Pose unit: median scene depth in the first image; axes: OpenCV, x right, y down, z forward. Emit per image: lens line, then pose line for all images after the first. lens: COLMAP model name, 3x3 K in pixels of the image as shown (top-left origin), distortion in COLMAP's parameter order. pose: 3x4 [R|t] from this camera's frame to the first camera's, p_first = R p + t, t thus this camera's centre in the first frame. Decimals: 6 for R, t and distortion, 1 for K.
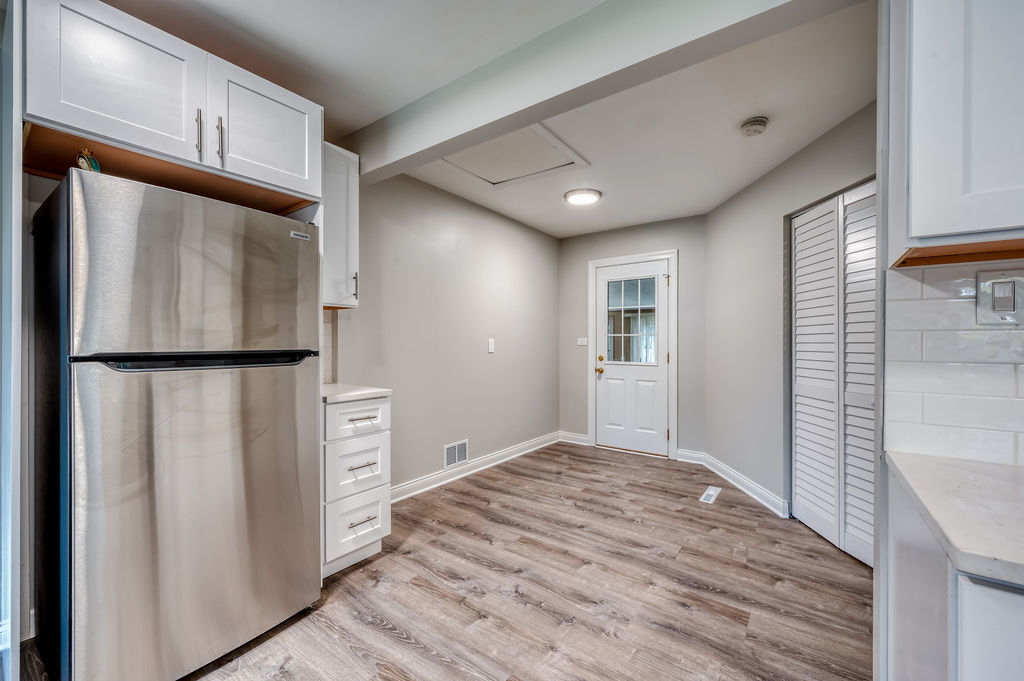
lens RADIAL K [[411.0, 0, 503.7], [0, 411.0, 344.8], [0, 0, 1]] dist [0.001525, -0.000297]
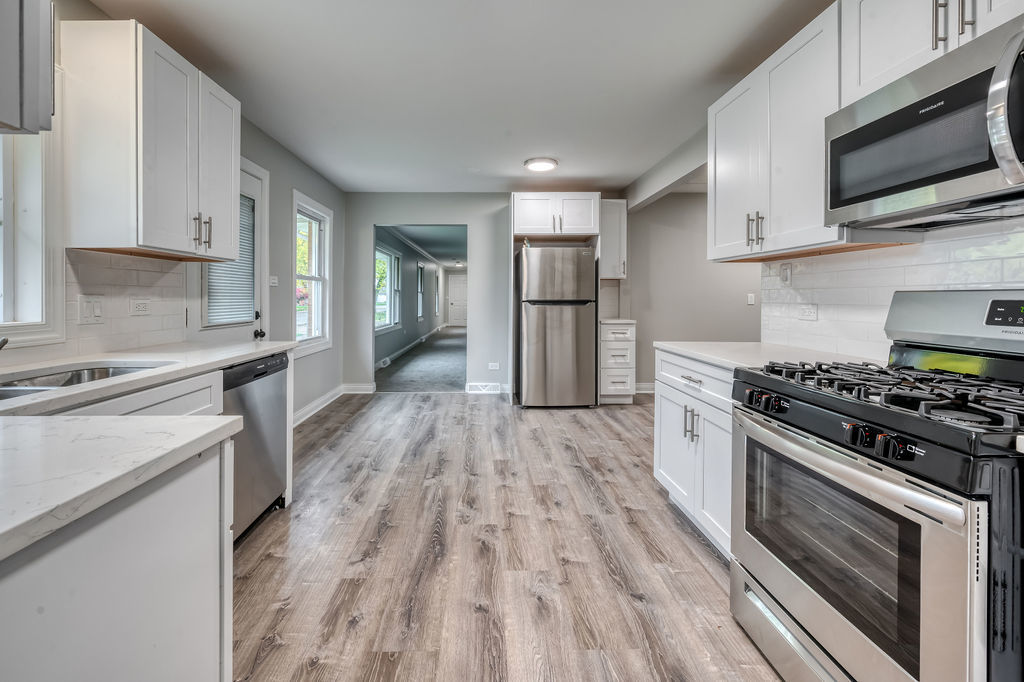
lens RADIAL K [[427.6, 0, 481.9], [0, 427.6, 301.5], [0, 0, 1]] dist [-0.002344, -0.000389]
pose [[0.592847, 0.004404, -0.805303, 0.974407], [-0.003559, 0.999990, 0.002848, 0.015981], [0.805307, 0.001178, 0.592857, -0.833989]]
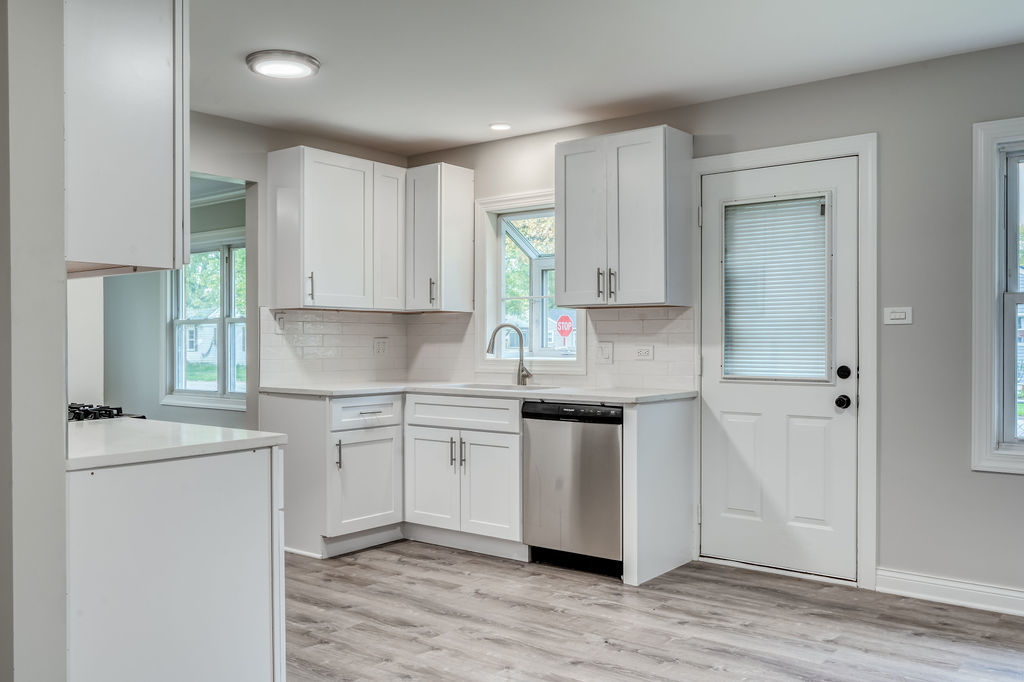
lens RADIAL K [[869.2, 0, 511.5], [0, 869.2, 338.0], [0, 0, 1]] dist [0.014685, 0.003582]
pose [[-0.999440, 0.000505, 0.033462, -0.060600], [0.000652, 0.999990, 0.004365, -0.015333], [-0.033460, 0.004385, -0.999430, 1.484498]]
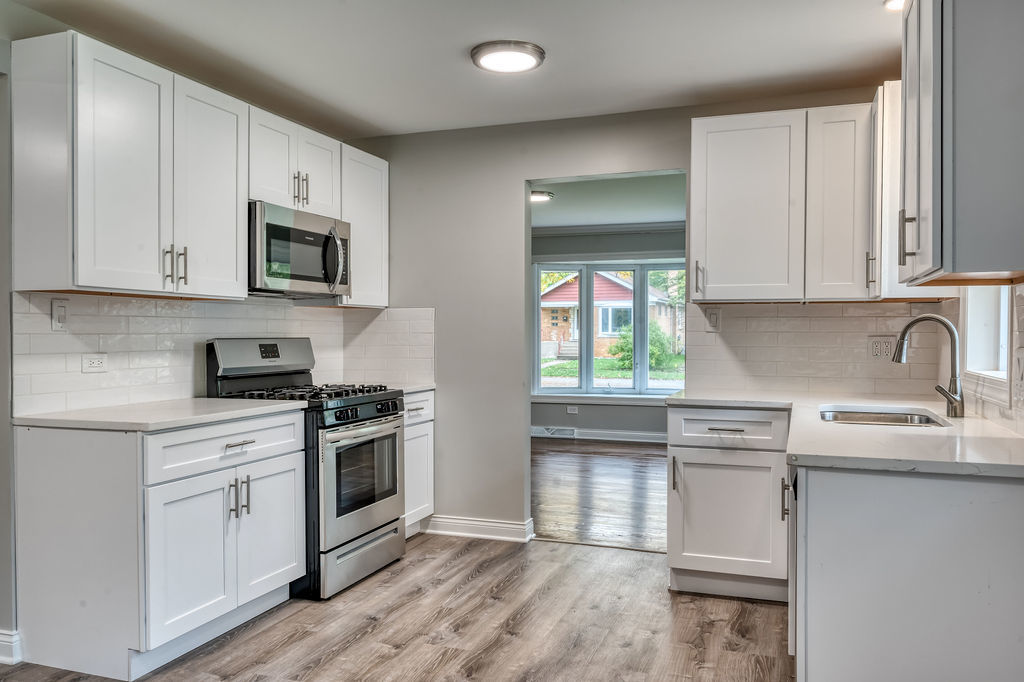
lens RADIAL K [[780.0, 0, 515.3], [0, 780.0, 337.2], [0, 0, 1]] dist [0.006730, 0.004191]
pose [[-0.296407, -0.006243, 0.955041, -1.102126], [0.002330, 0.999971, 0.007260, -0.018154], [-0.955059, 0.004378, -0.296383, 0.067205]]
